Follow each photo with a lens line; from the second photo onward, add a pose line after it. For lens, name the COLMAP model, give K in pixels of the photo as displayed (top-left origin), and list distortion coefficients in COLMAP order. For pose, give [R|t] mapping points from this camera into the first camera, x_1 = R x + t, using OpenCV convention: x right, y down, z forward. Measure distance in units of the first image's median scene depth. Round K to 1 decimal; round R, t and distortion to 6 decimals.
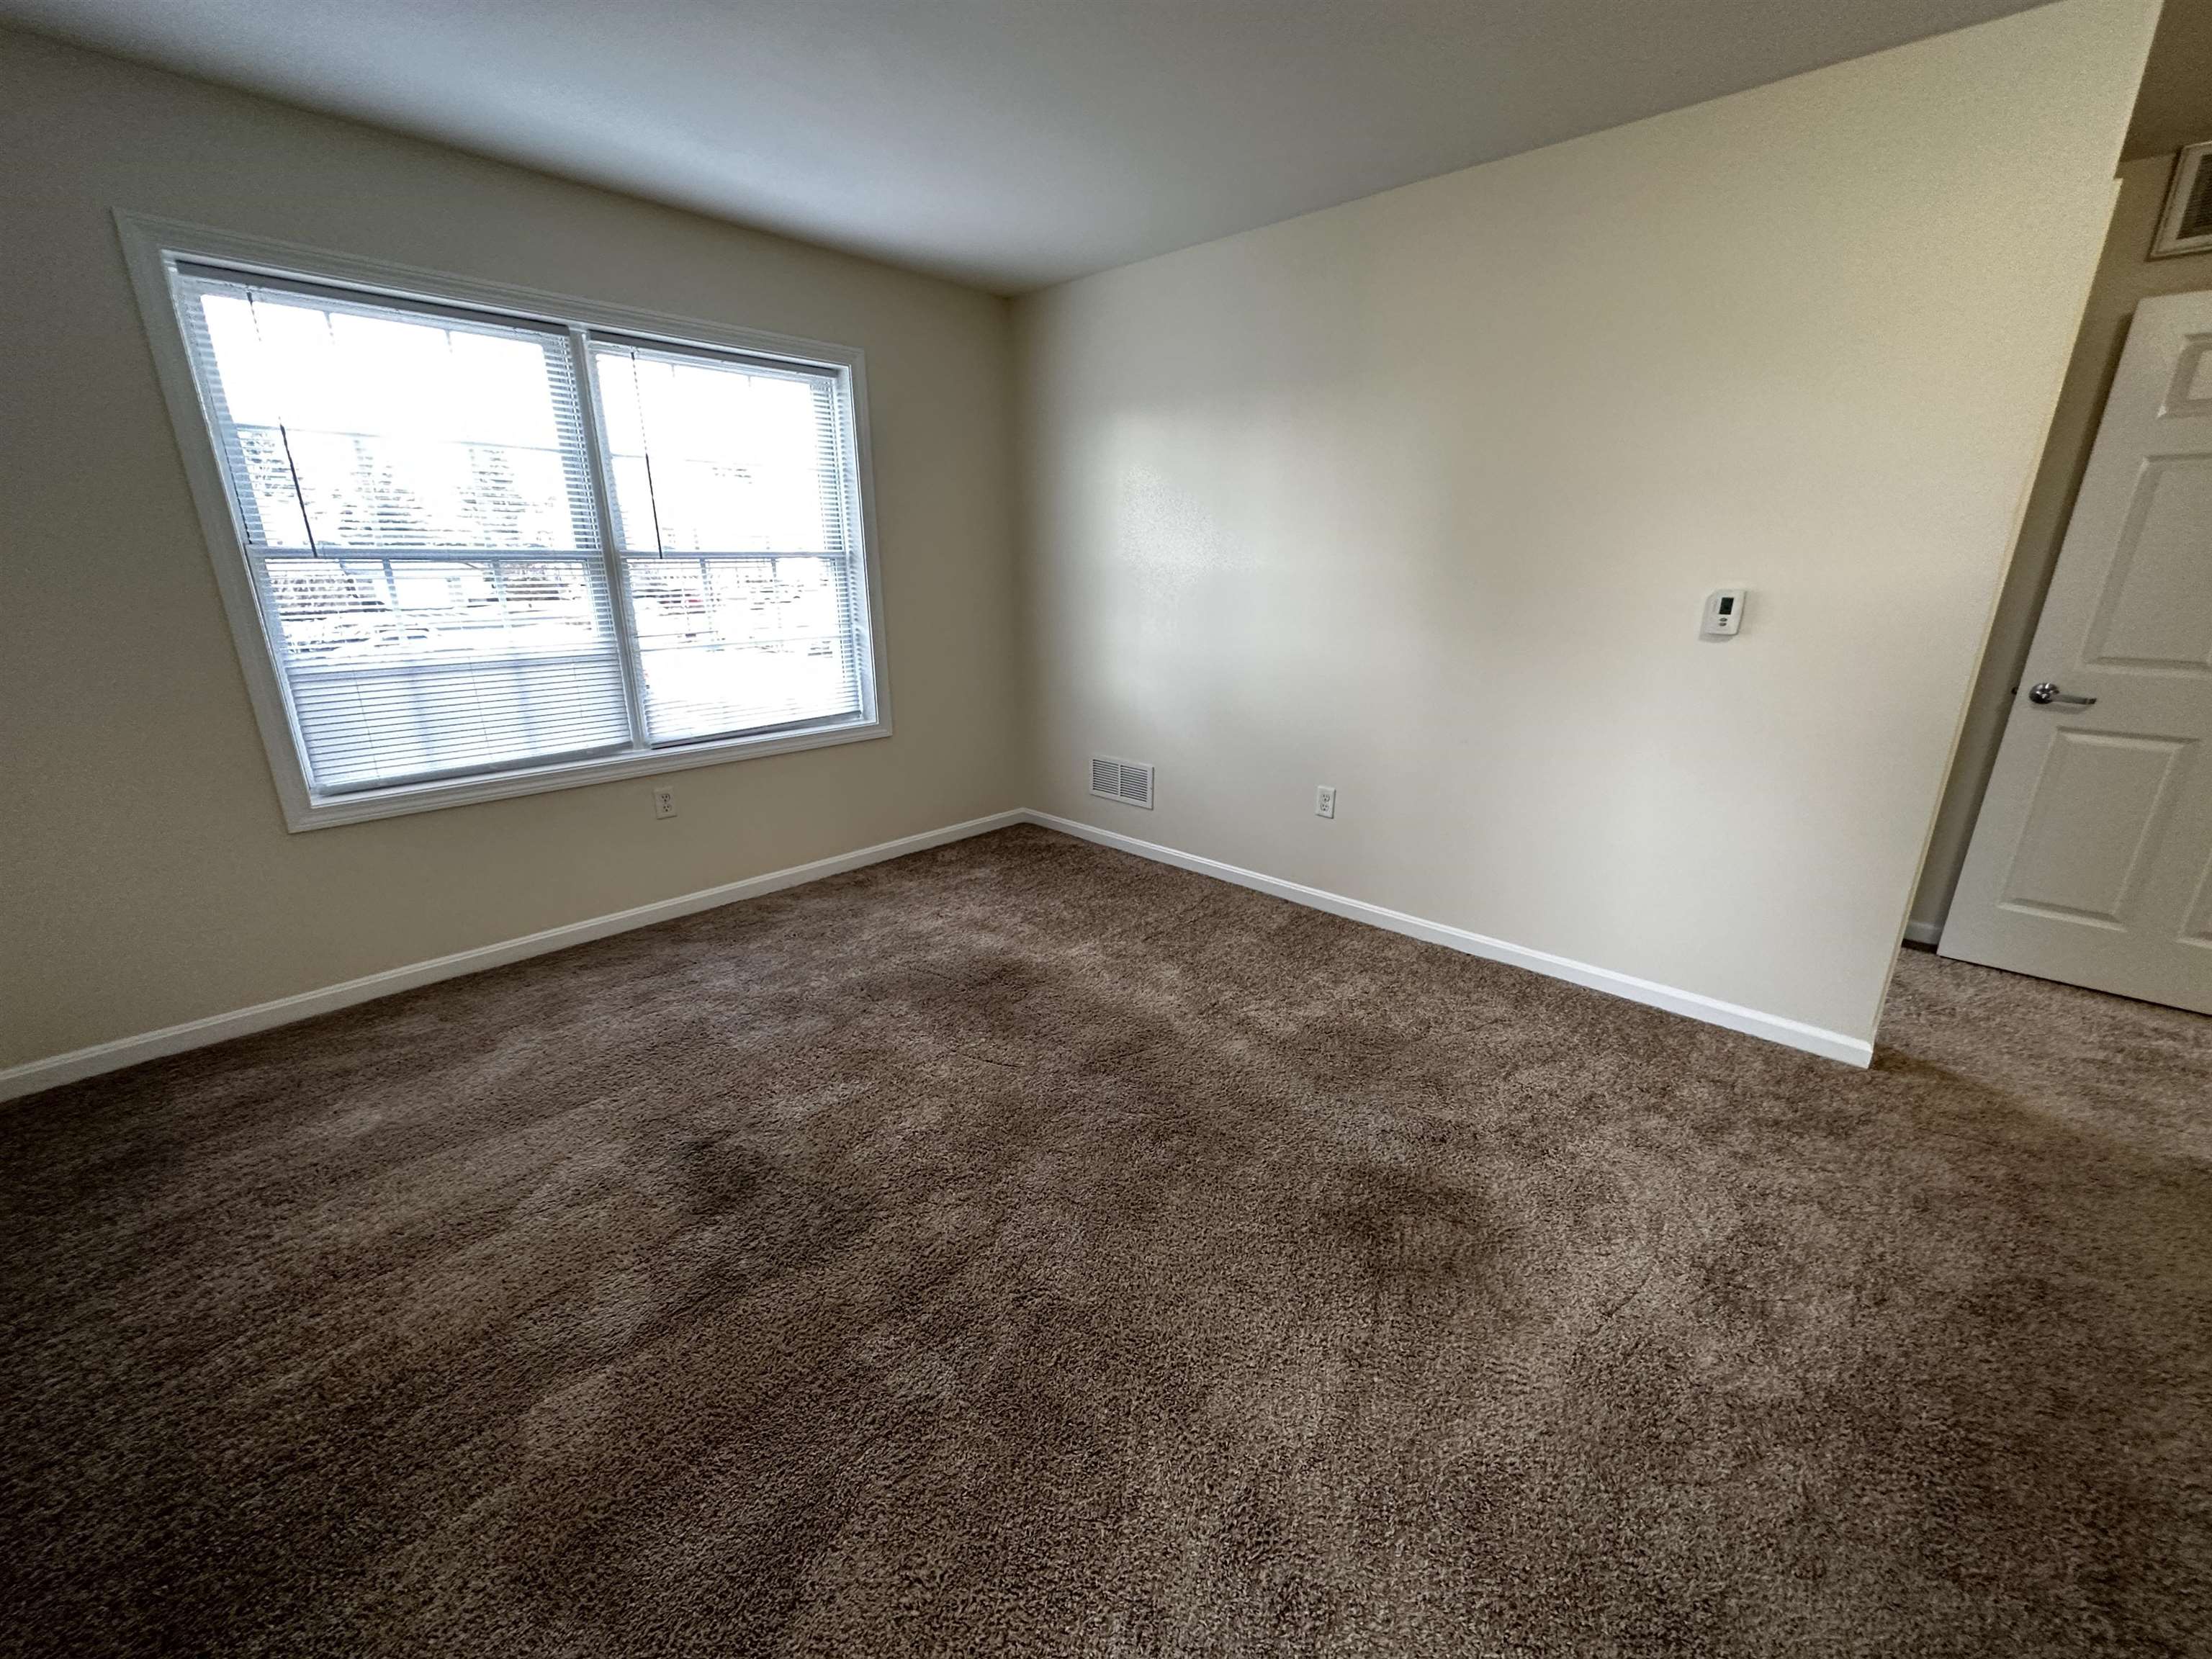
lens RADIAL K [[884.2, 0, 1108.6], [0, 884.2, 830.0], [0, 0, 1]] dist [-0.001237, 0.000434]
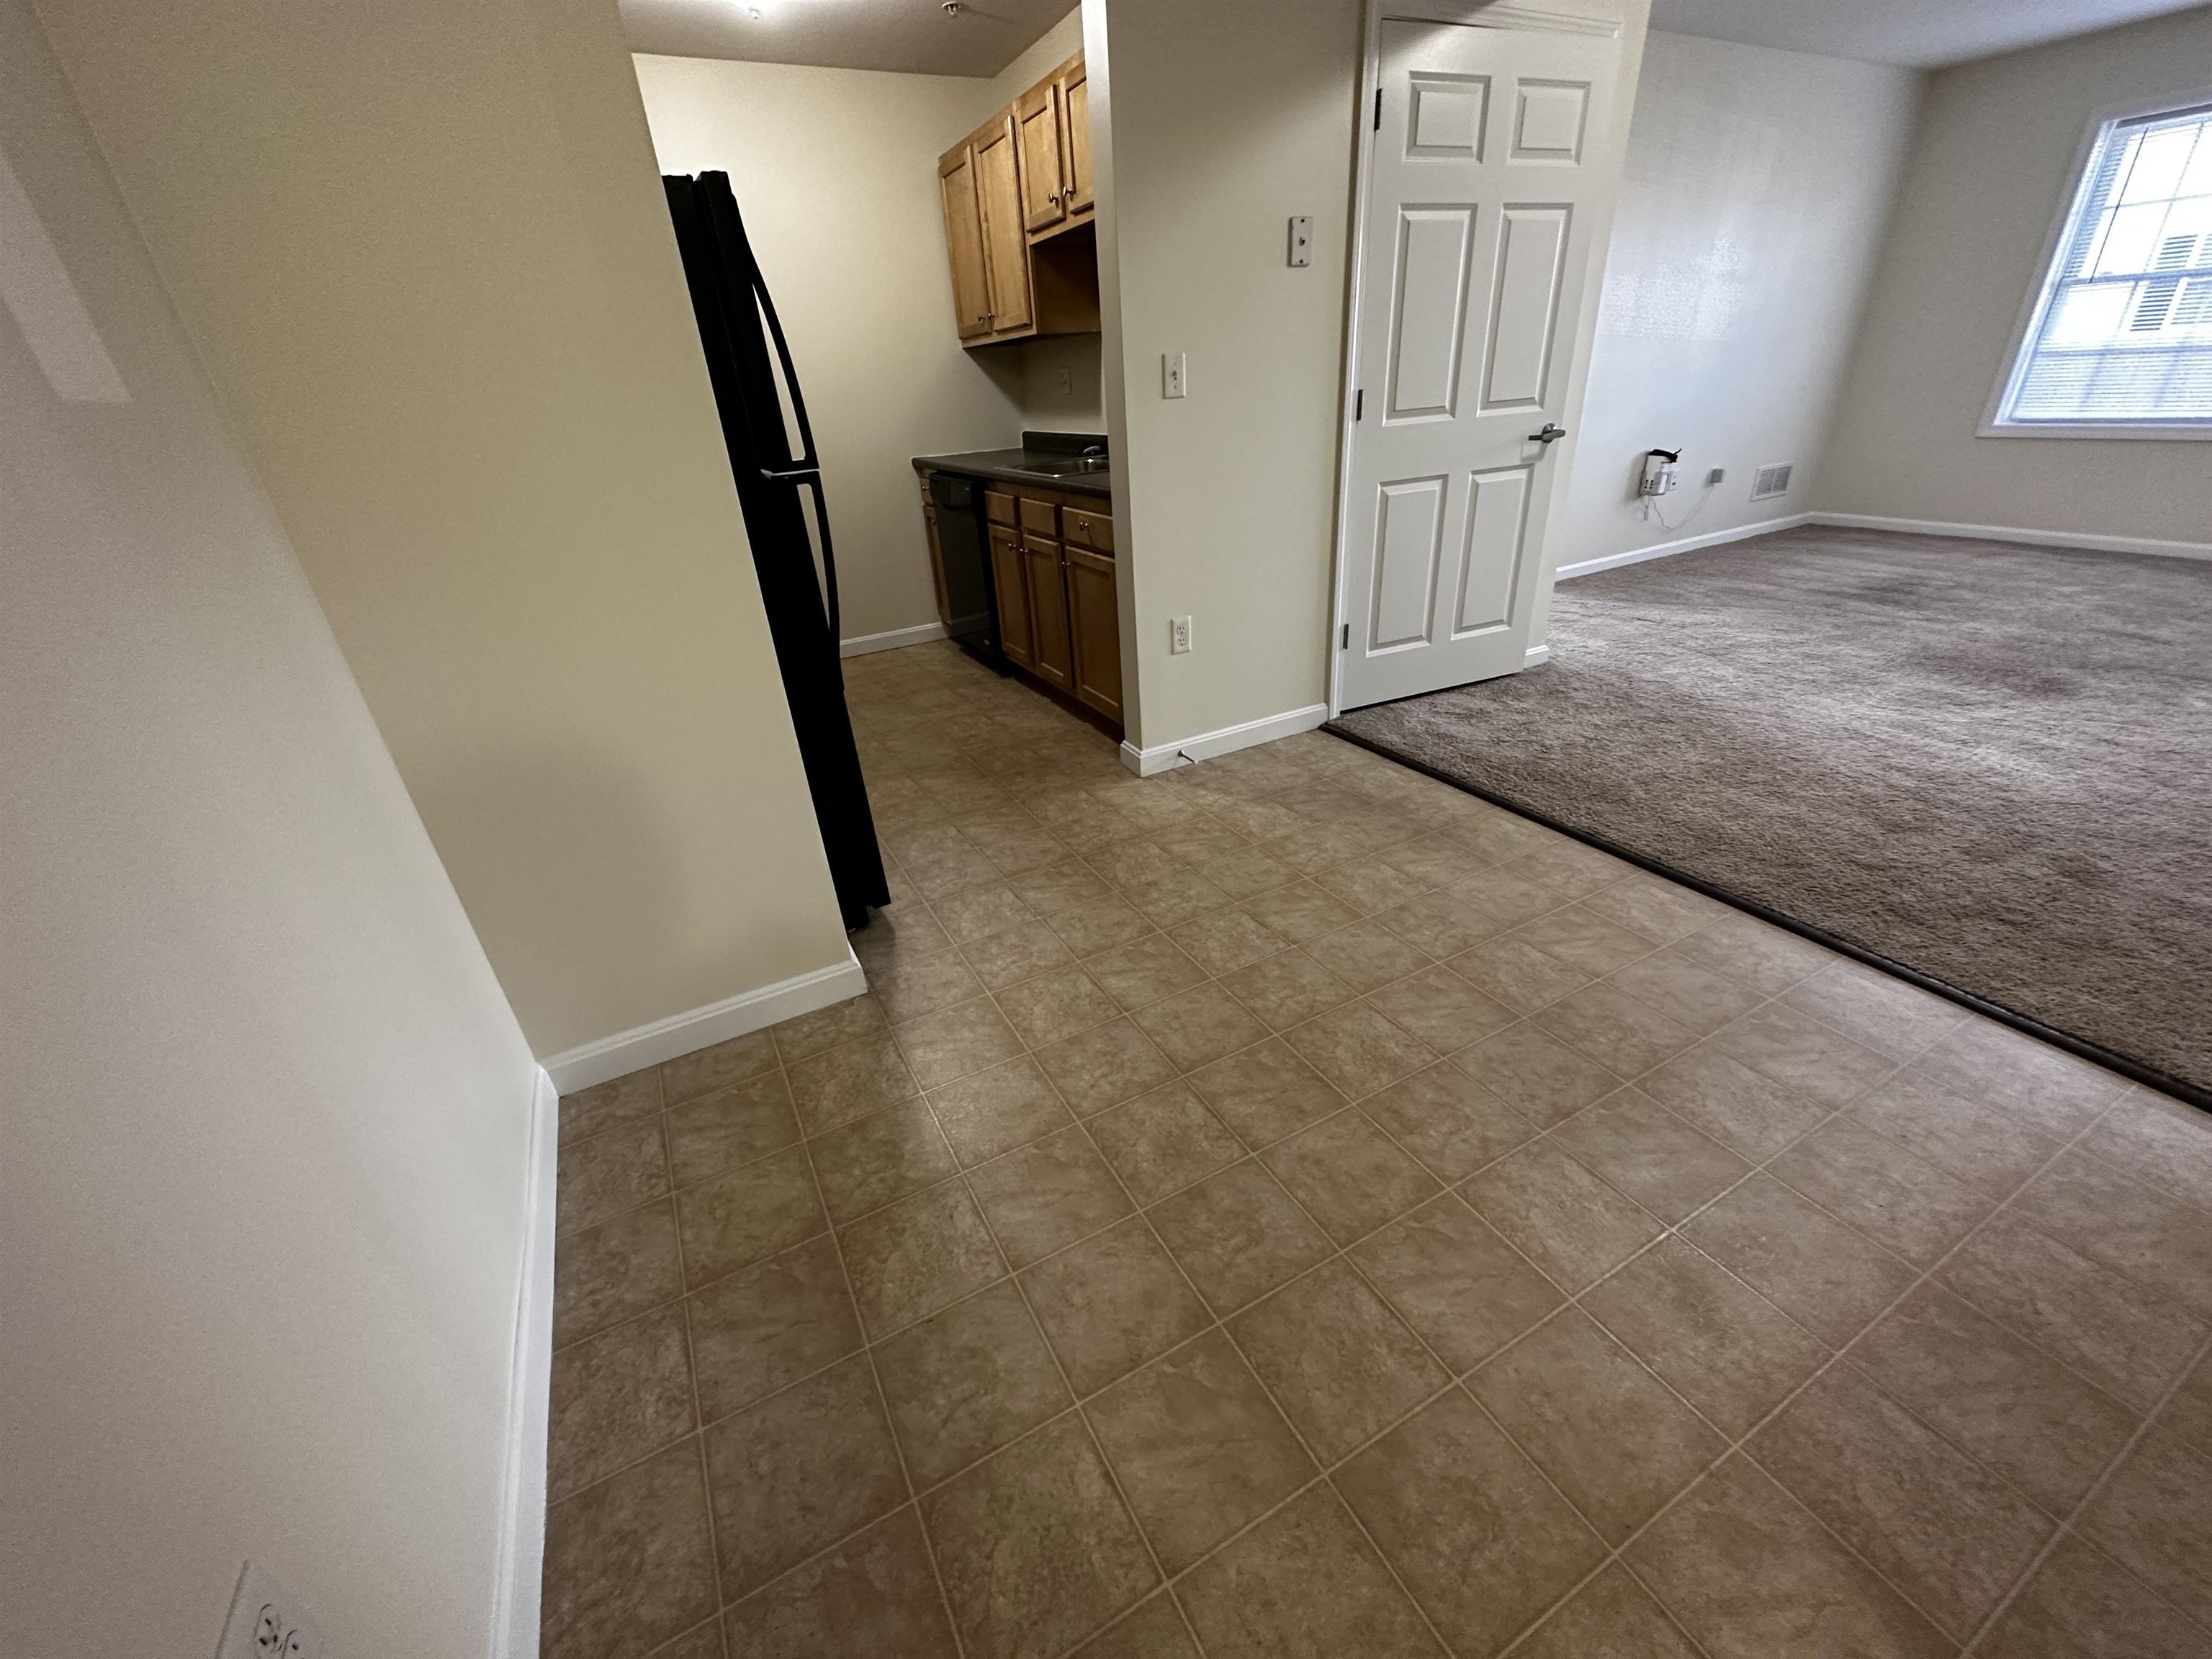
lens RADIAL K [[883.8, 0, 1103.6], [0, 883.8, 836.0], [0, 0, 1]] dist [-0.002001, -0.000611]
pose [[-0.328632, 0.446748, -0.832116, 1.571894], [-0.219495, 0.820801, 0.527359, 0.110013], [0.918599, 0.355952, -0.171682, -0.156953]]
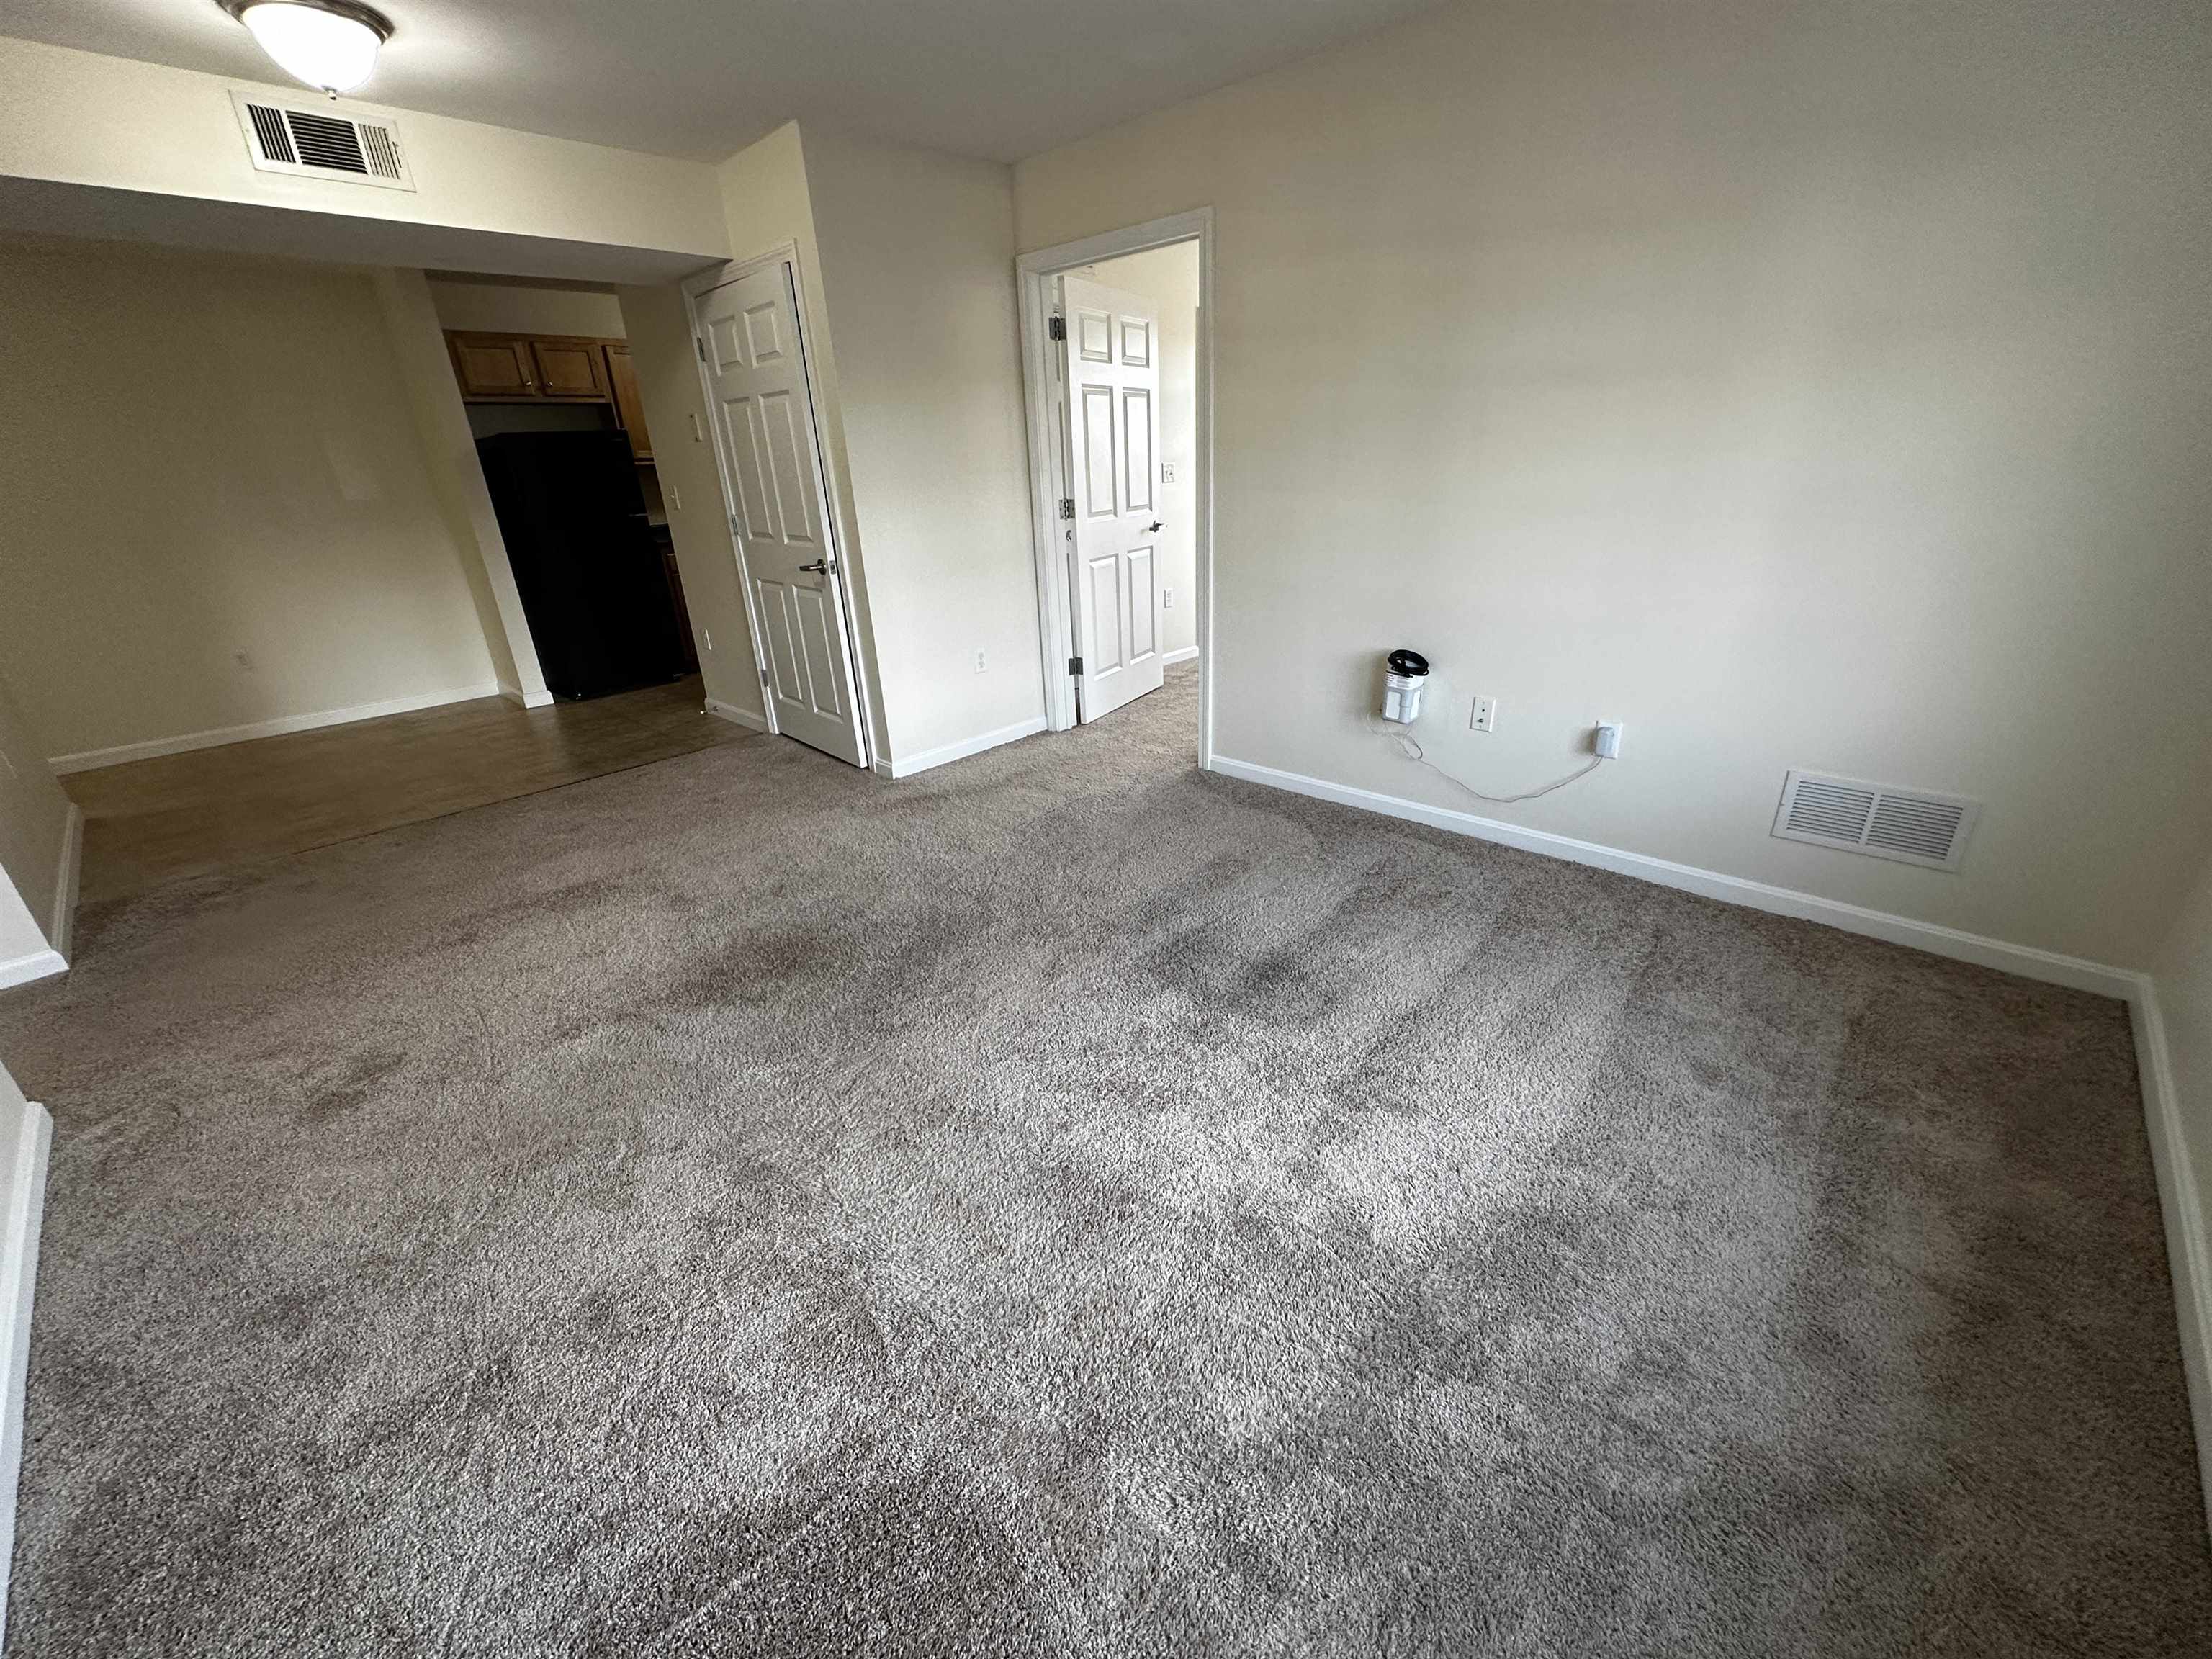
lens RADIAL K [[884.2, 0, 1108.6], [0, 884.2, 830.0], [0, 0, 1]] dist [-0.001237, 0.000434]
pose [[-0.999496, 0.020421, 0.024287, -0.129571], [0.031304, 0.759683, 0.649540, -0.355225], [-0.005186, 0.649973, -0.759940, 1.159195]]
